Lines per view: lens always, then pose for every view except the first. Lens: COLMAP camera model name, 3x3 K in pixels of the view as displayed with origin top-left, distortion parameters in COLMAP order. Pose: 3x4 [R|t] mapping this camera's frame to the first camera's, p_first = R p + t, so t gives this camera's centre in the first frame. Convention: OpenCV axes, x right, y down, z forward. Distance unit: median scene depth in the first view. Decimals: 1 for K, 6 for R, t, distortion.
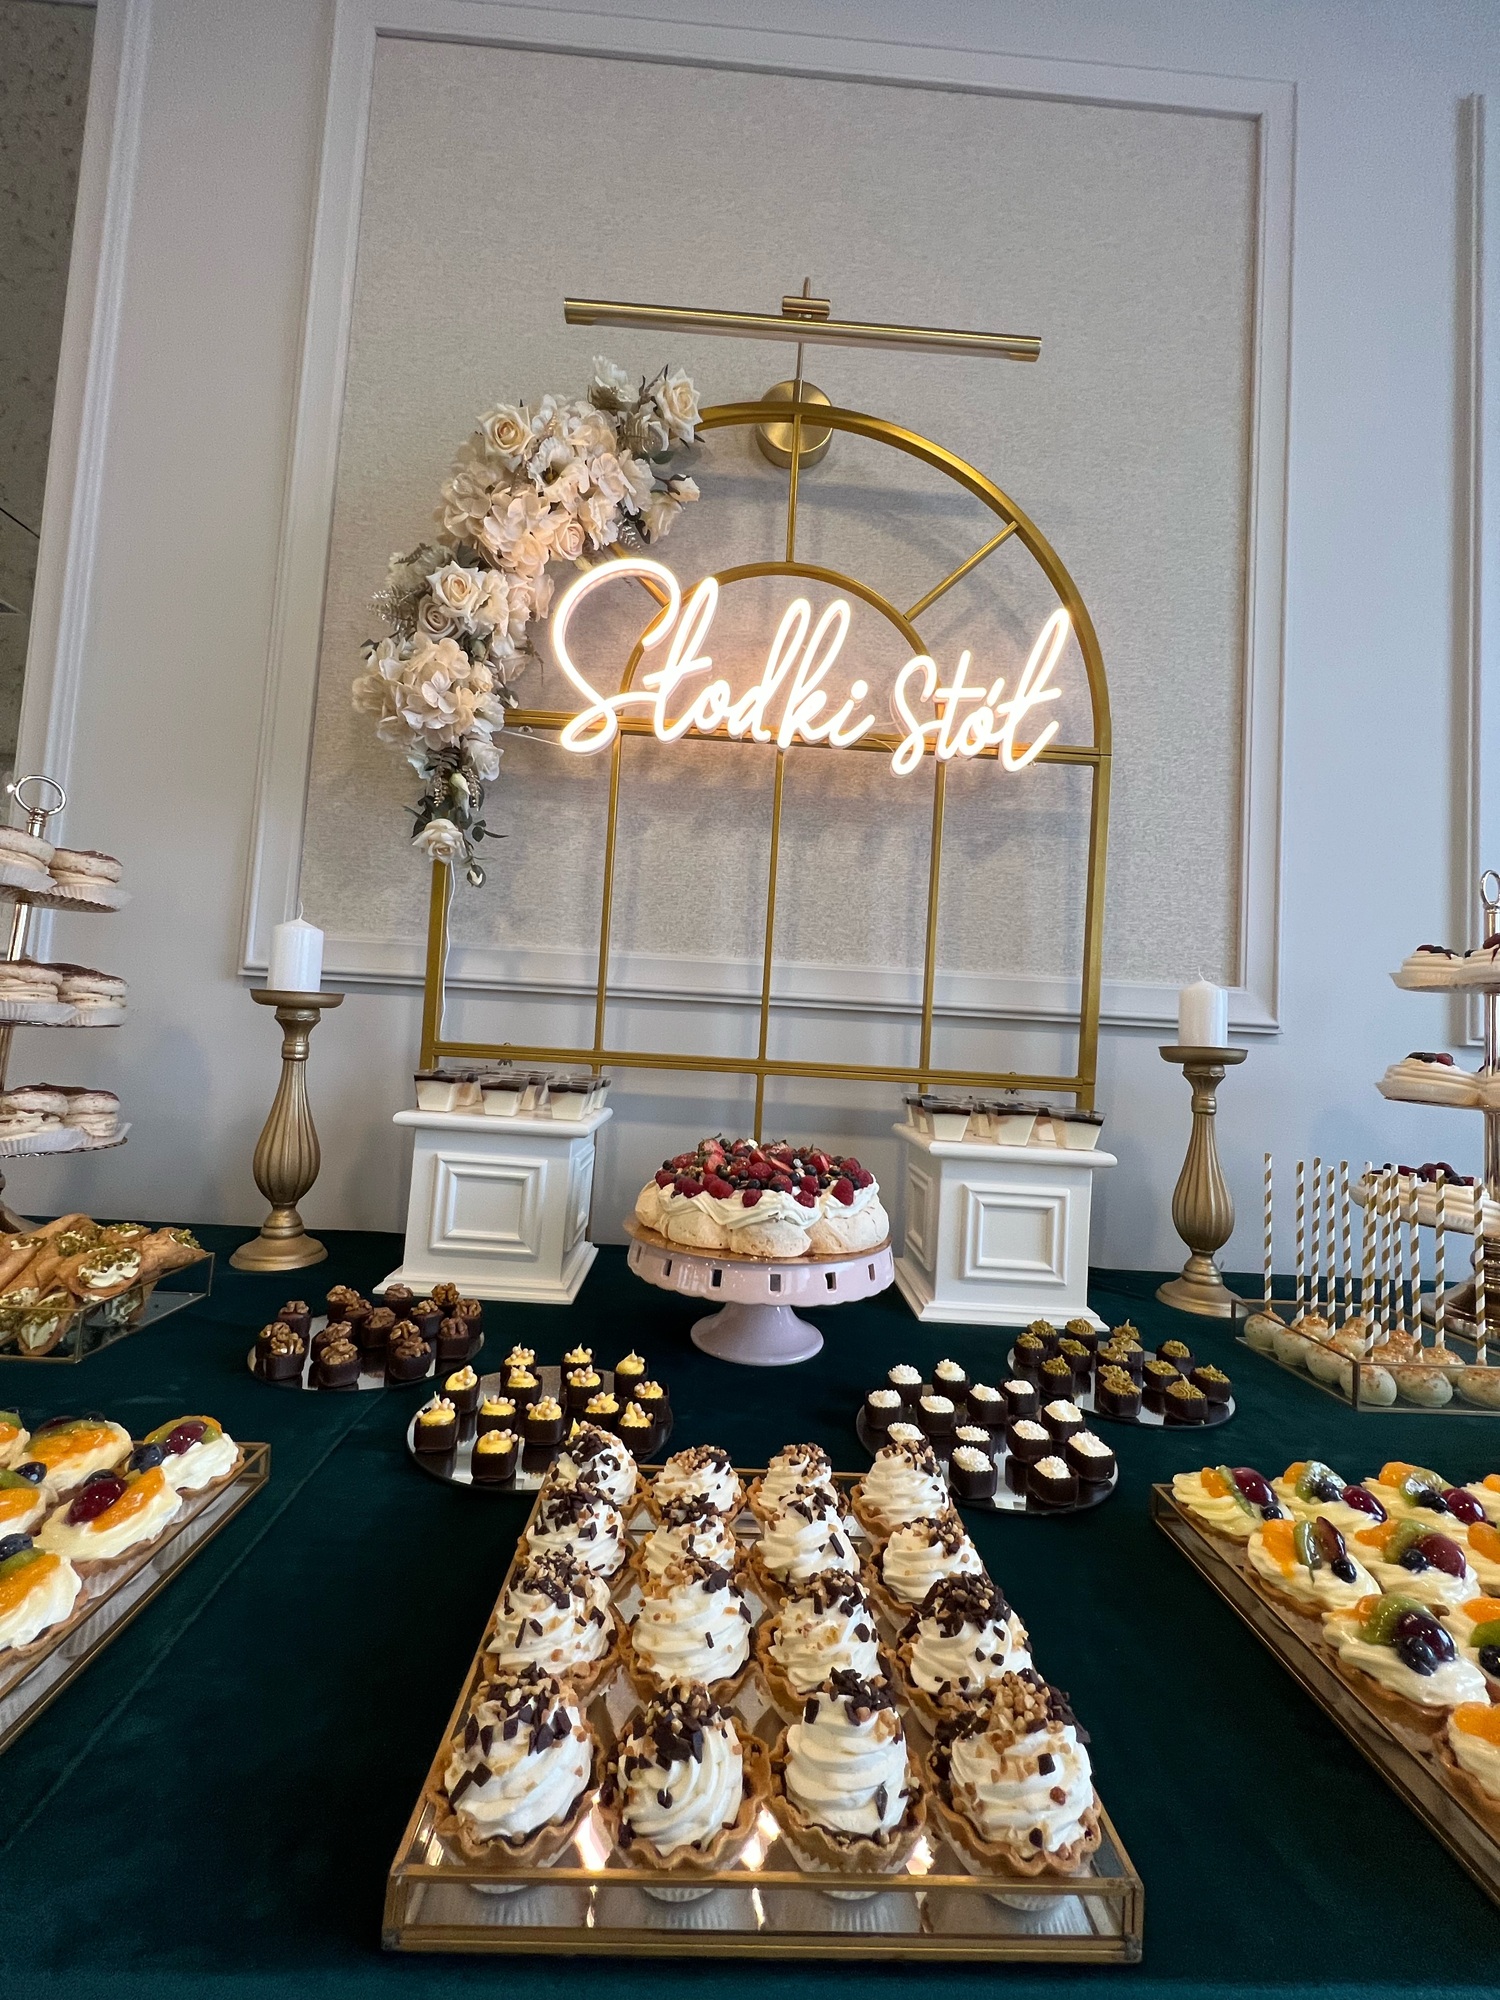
lens RADIAL K [[792.5, 0, 754.5], [0, 792.5, 1001.2], [0, 0, 1]] dist [-0.006425, 0.002135]
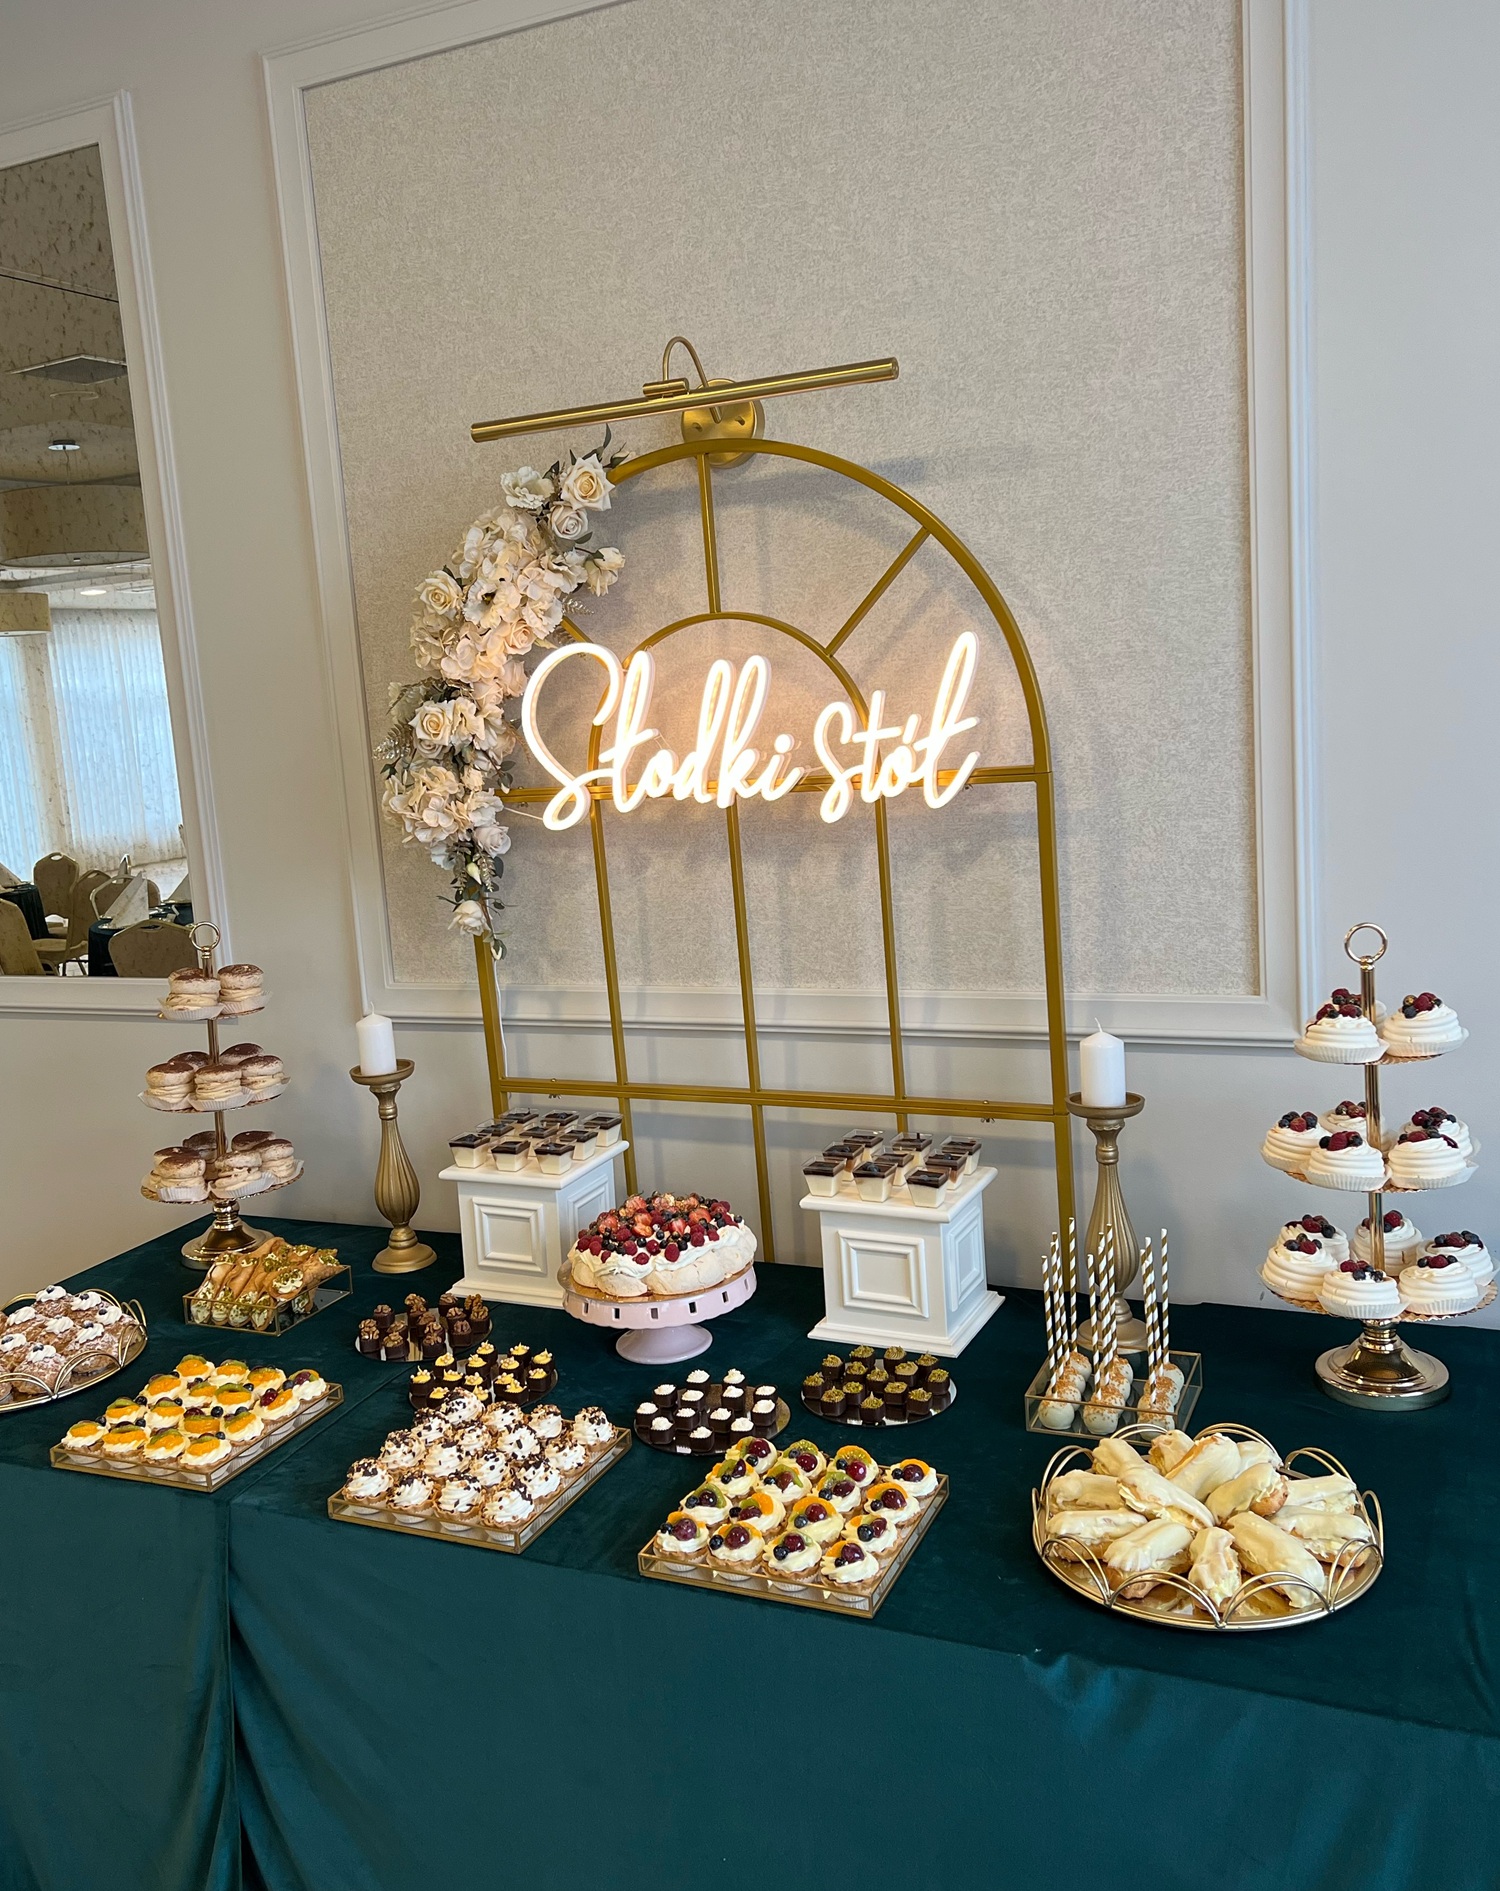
lens RADIAL K [[1633.6, 0, 742.1], [0, 1633.6, 932.3], [0, 0, 1]] dist [0.056866, -0.045785]
pose [[0.883453, -0.049199, -0.465929, 1.053938], [0.141352, 0.976121, 0.164947, -0.512367], [0.446688, -0.211583, 0.869312, -0.896630]]
